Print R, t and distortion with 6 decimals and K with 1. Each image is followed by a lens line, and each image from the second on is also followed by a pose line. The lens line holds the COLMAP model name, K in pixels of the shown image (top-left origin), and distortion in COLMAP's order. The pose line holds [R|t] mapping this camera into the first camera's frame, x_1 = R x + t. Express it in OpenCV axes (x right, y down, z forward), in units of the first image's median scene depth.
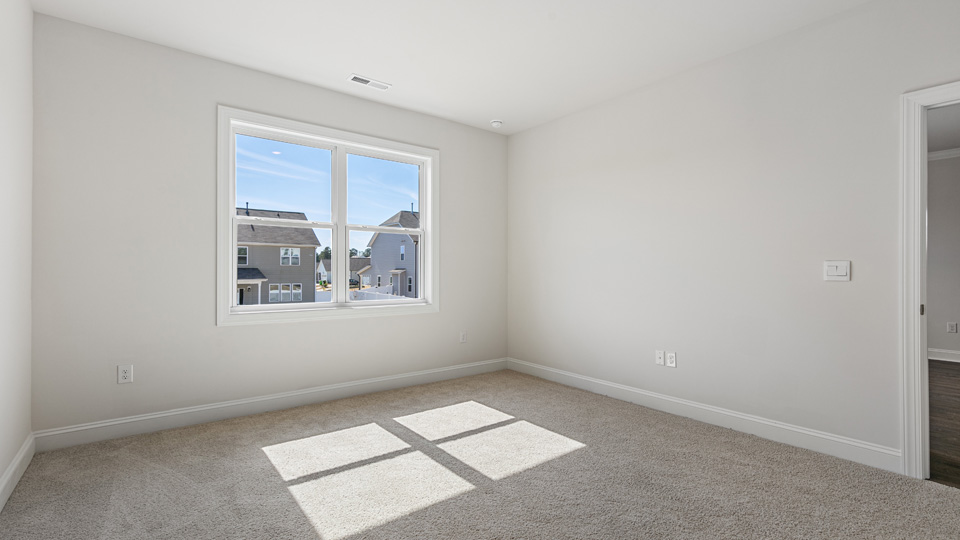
lens RADIAL K [[437.6, 0, 481.3], [0, 437.6, 272.1], [0, 0, 1]] dist [0.004492, 0.000188]
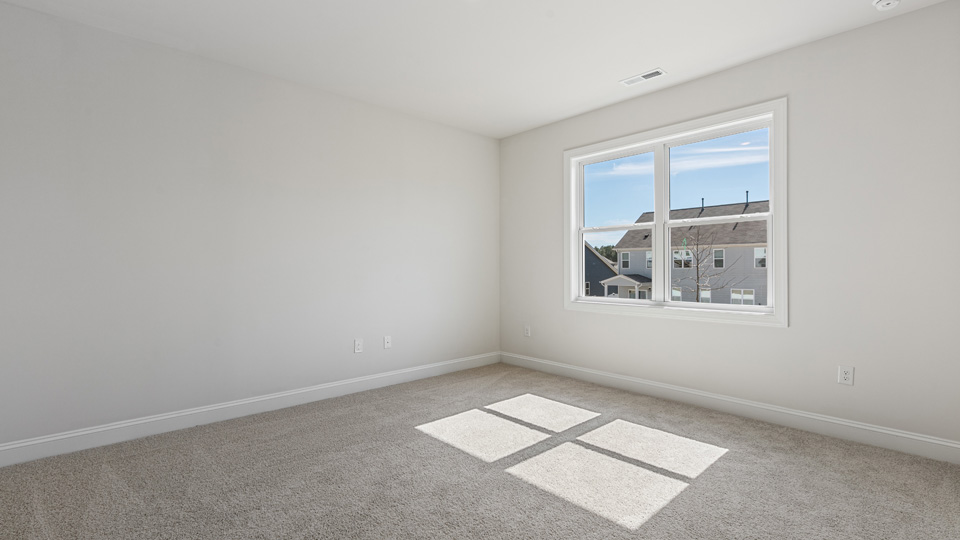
lens RADIAL K [[437.6, 0, 481.3], [0, 437.6, 272.1], [0, 0, 1]] dist [0.004492, 0.000188]
pose [[0.078618, 0.002359, -0.996902, 0.770462], [-0.001467, 0.999996, 0.002251, 0.001826], [0.996904, 0.001286, 0.078621, 0.624324]]
